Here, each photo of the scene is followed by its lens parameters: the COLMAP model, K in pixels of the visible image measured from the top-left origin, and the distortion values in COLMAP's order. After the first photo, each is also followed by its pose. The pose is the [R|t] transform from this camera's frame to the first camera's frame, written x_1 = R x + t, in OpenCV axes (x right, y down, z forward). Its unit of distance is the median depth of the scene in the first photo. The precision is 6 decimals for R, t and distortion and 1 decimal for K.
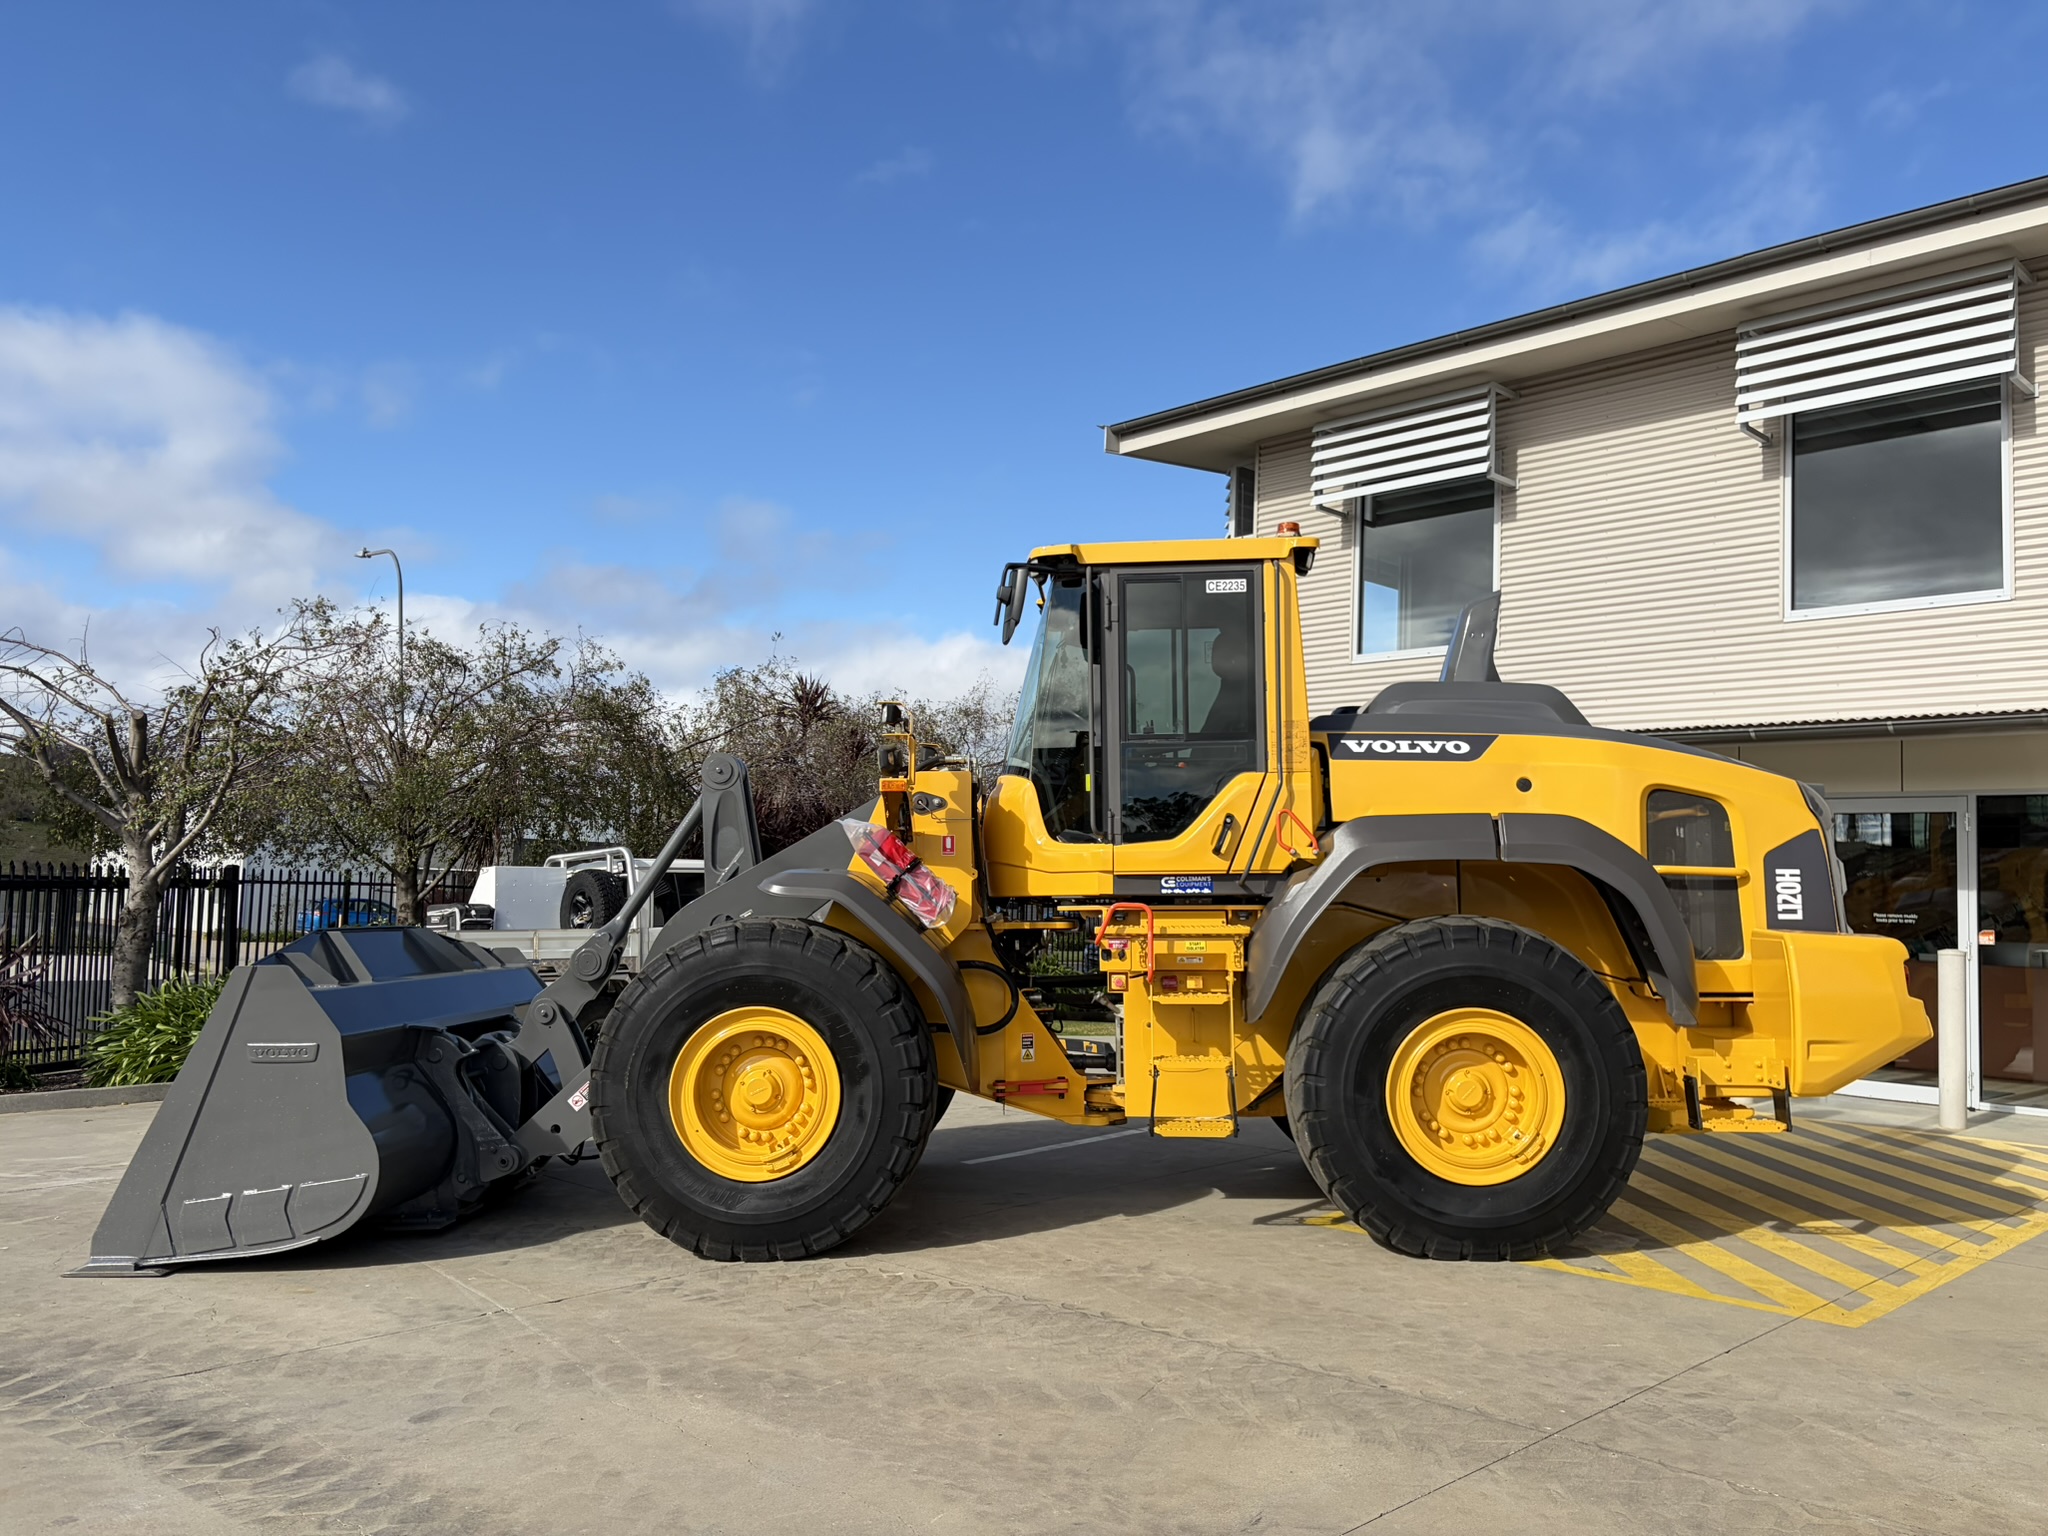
lens RADIAL K [[1493.1, 0, 1049.7], [0, 1493.1, 763.9], [0, 0, 1]] dist [0.029358, -0.005410]
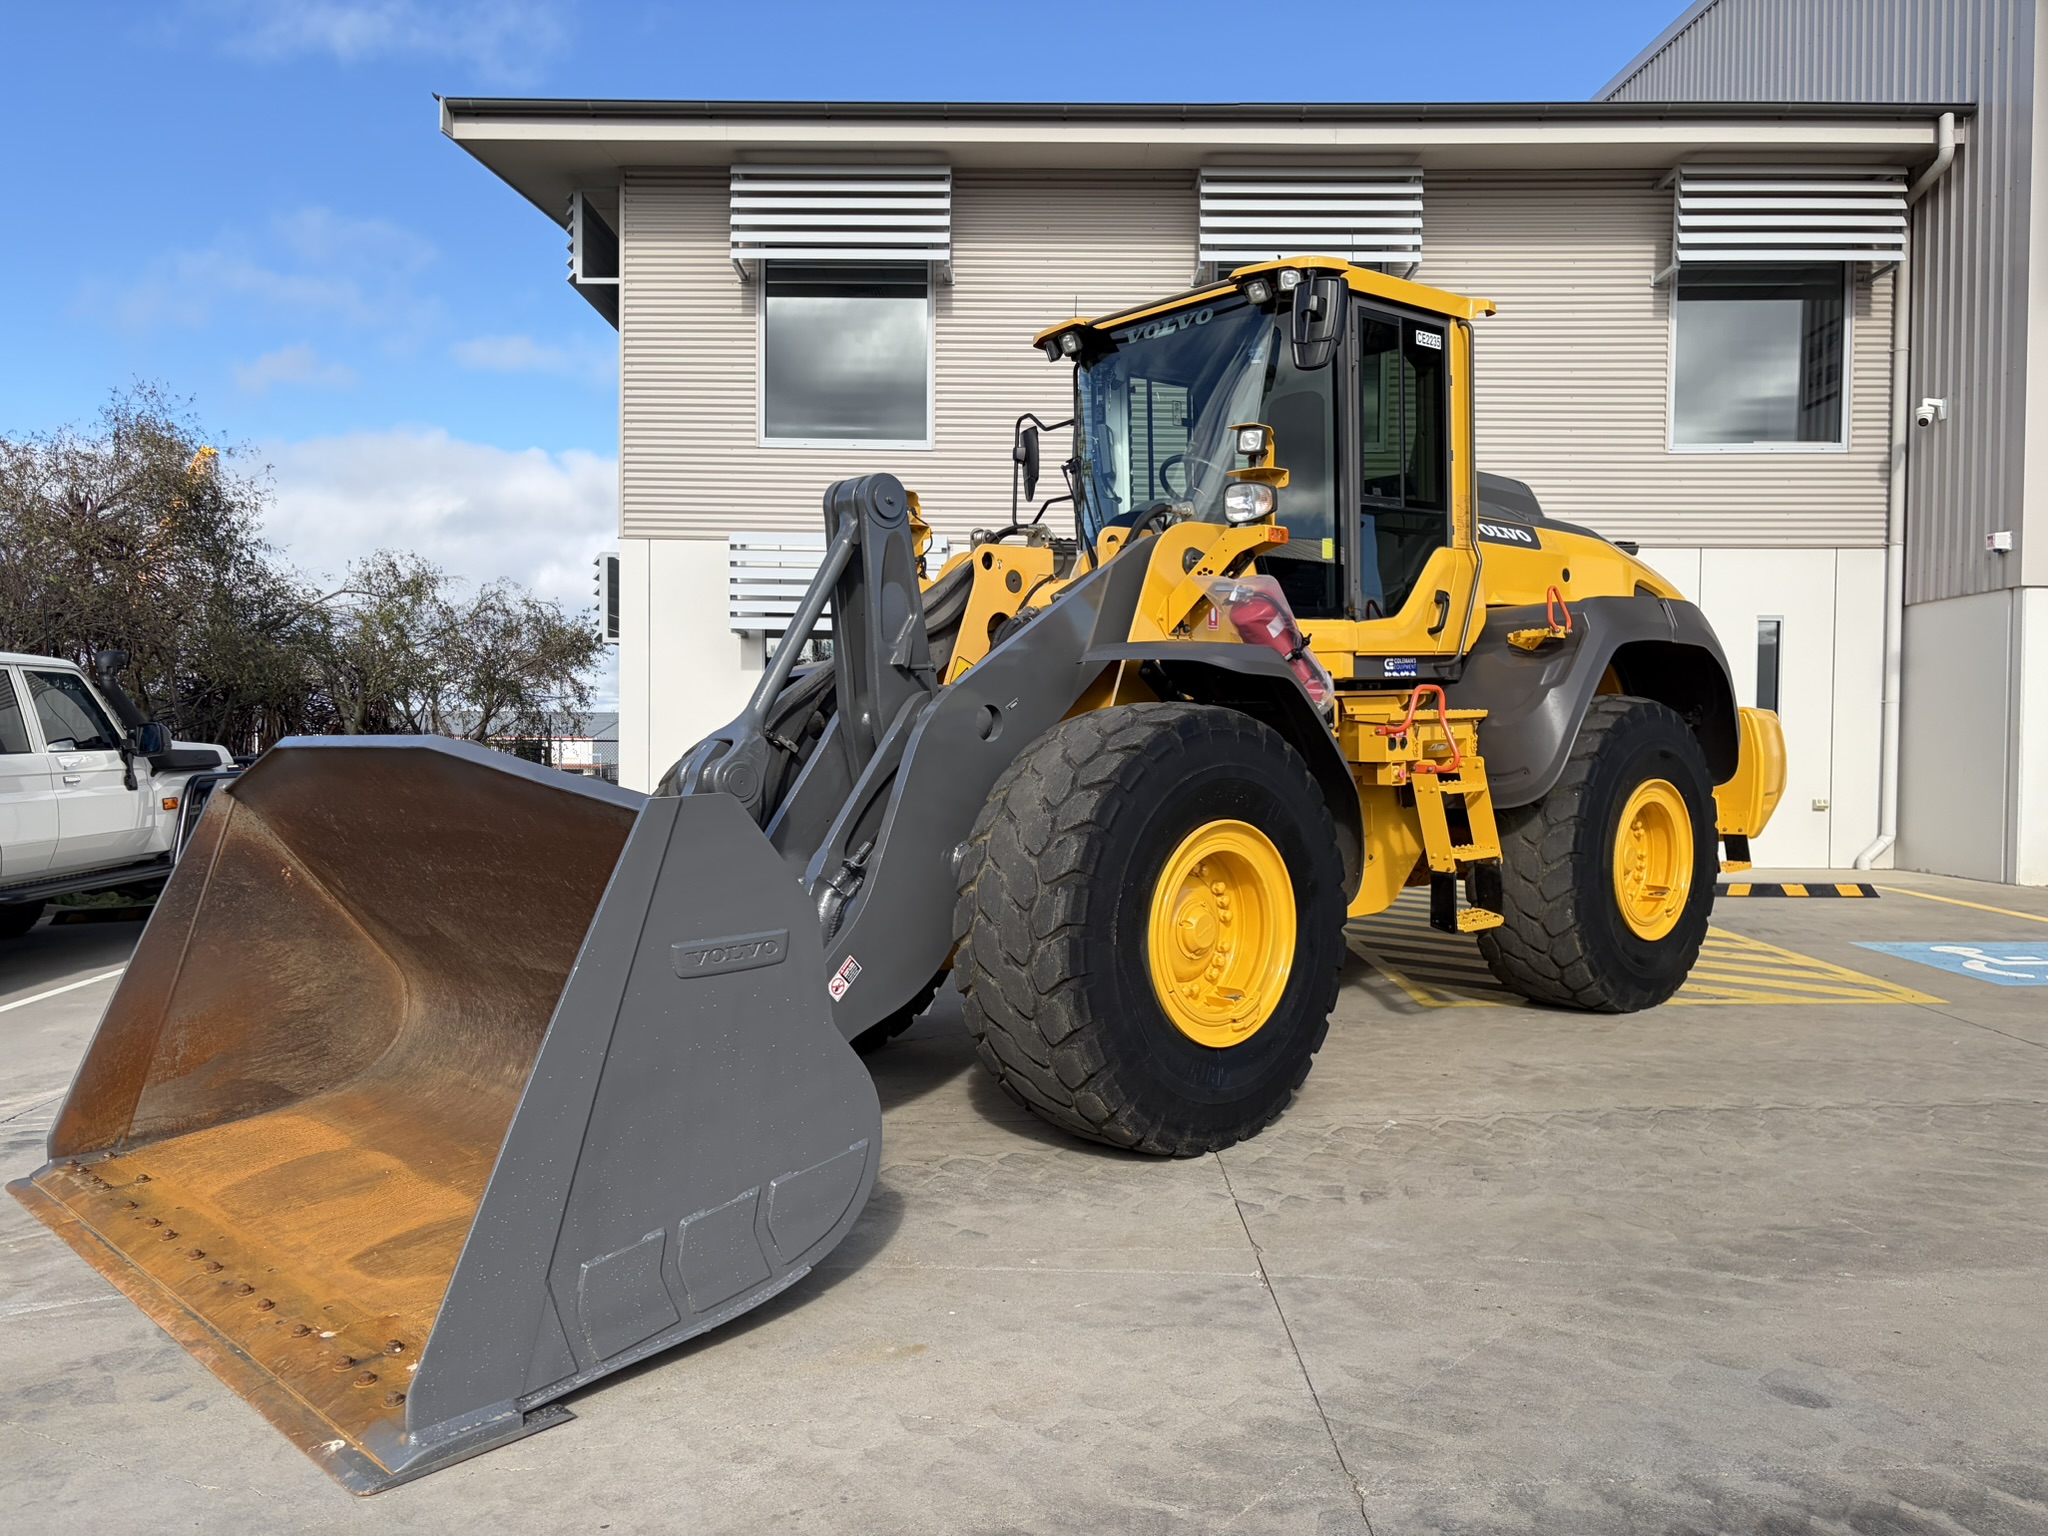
lens RADIAL K [[1493.1, 0, 1049.7], [0, 1493.1, 763.9], [0, 0, 1]] dist [0.029358, -0.005410]
pose [[0.722079, -0.037047, 0.690818, -0.775288], [-0.044112, 0.994068, 0.099417, 0.064607], [-0.690403, -0.102260, 0.716161, 0.533756]]
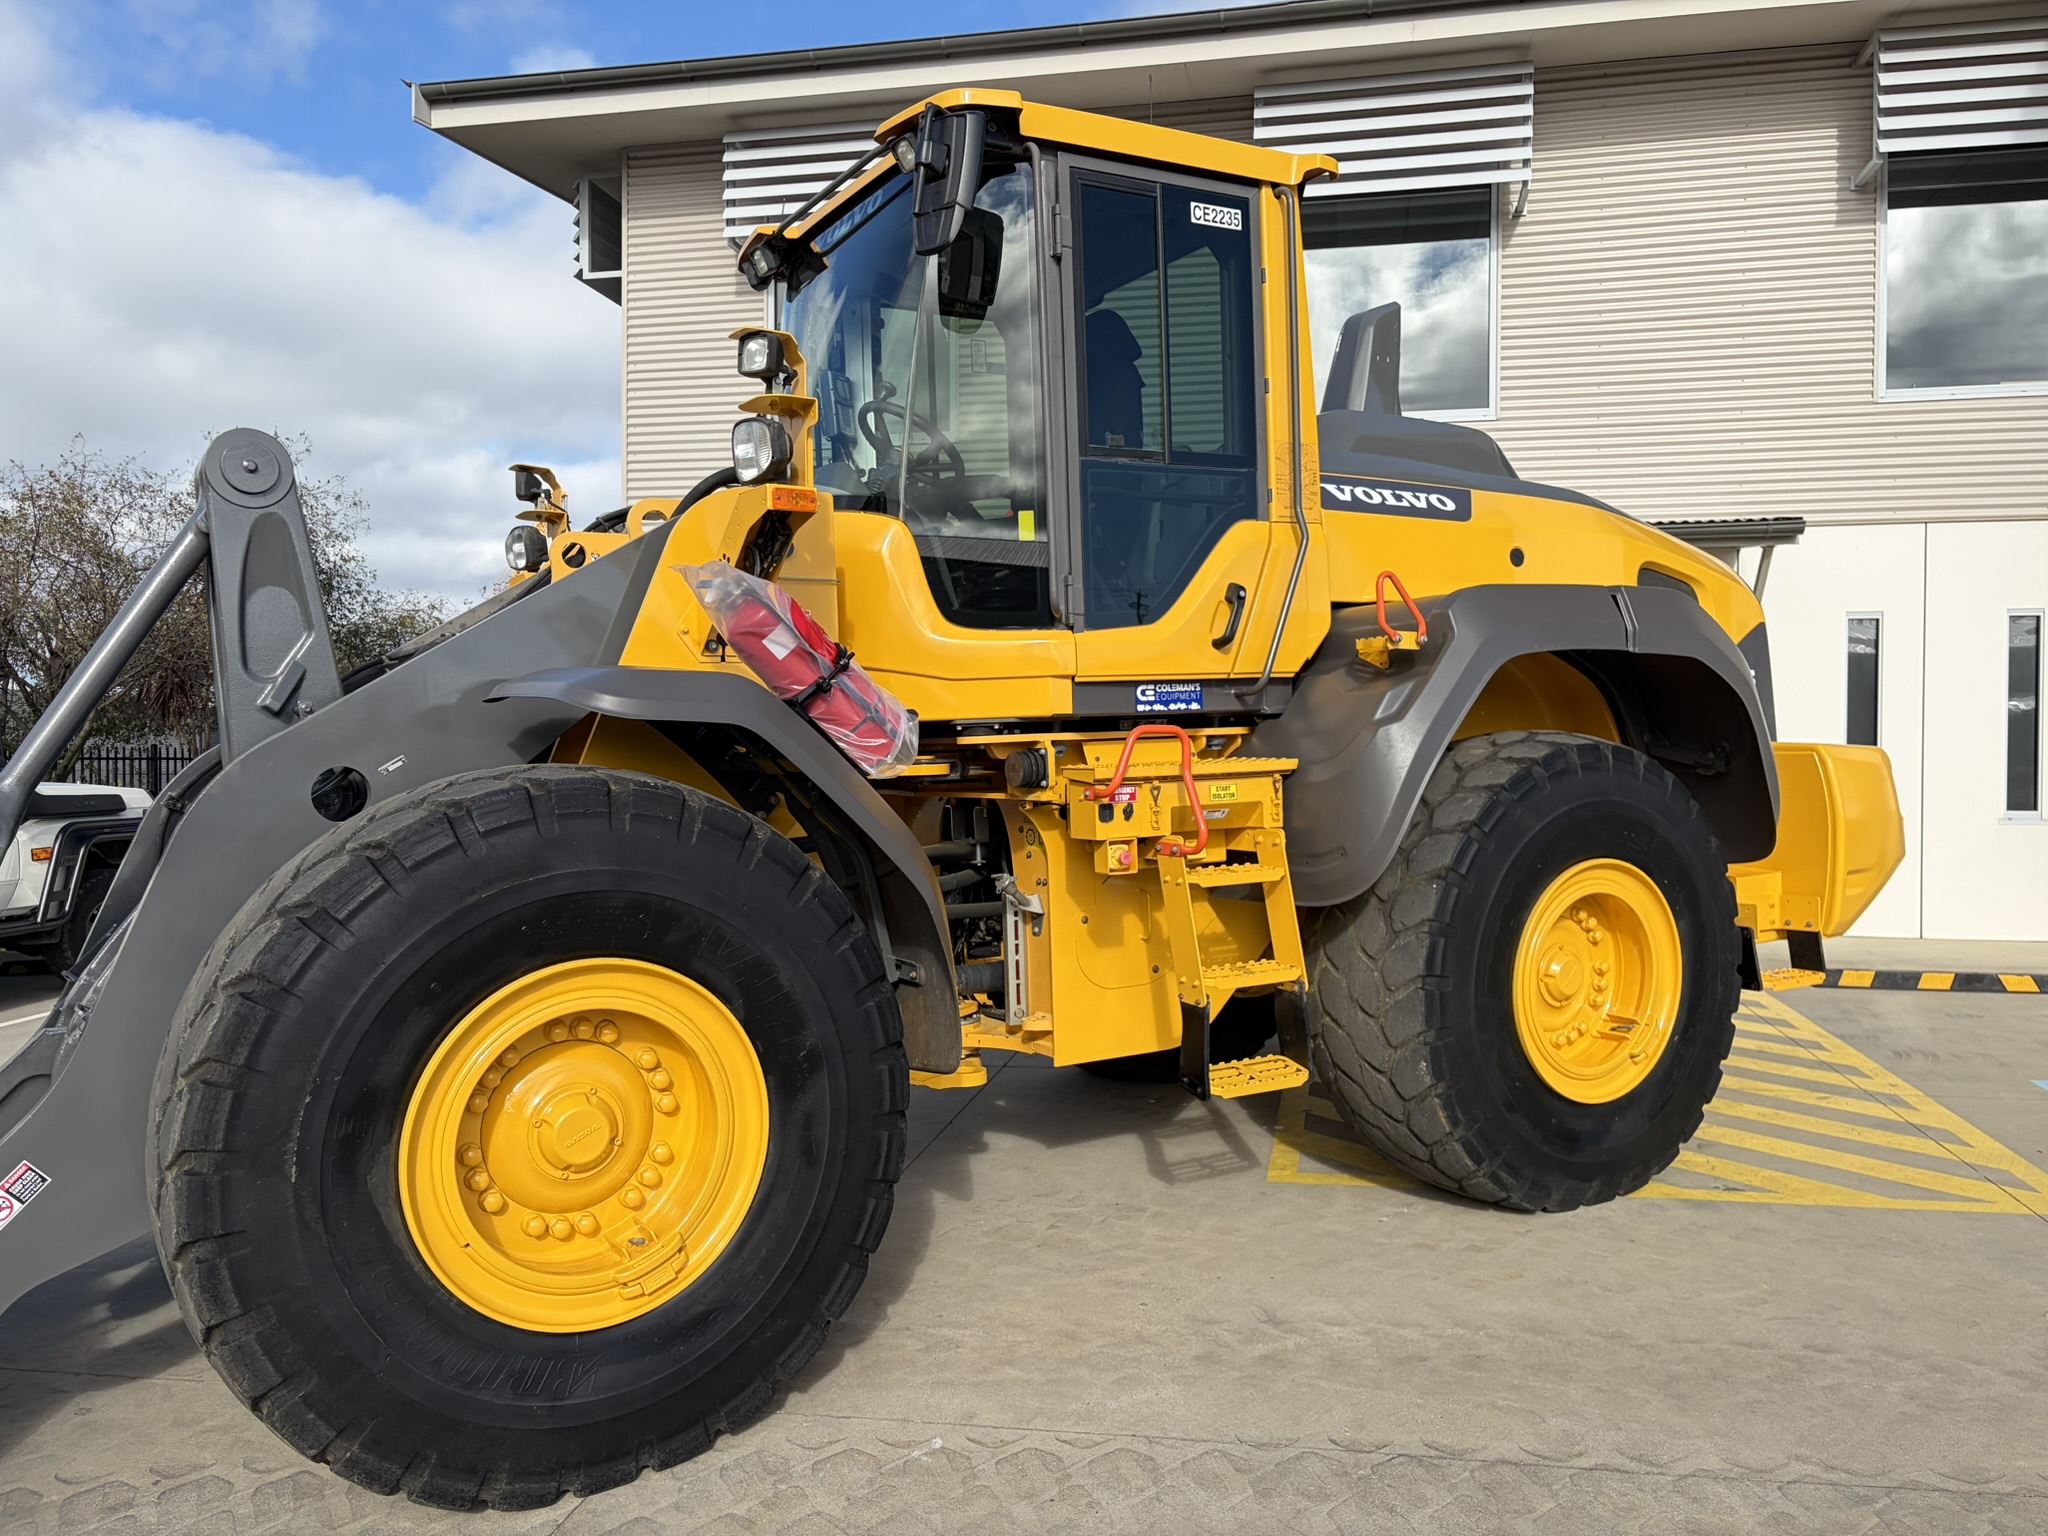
lens RADIAL K [[1534.7, 0, 1024.0], [0, 1534.7, 768.0], [0, 0, 1]] dist [0.031657, -0.008408]
pose [[0.842302, -0.033032, 0.537992, -0.339131], [-0.022123, 0.995161, 0.095739, 0.056087], [-0.538551, -0.092543, 0.837495, 0.541295]]
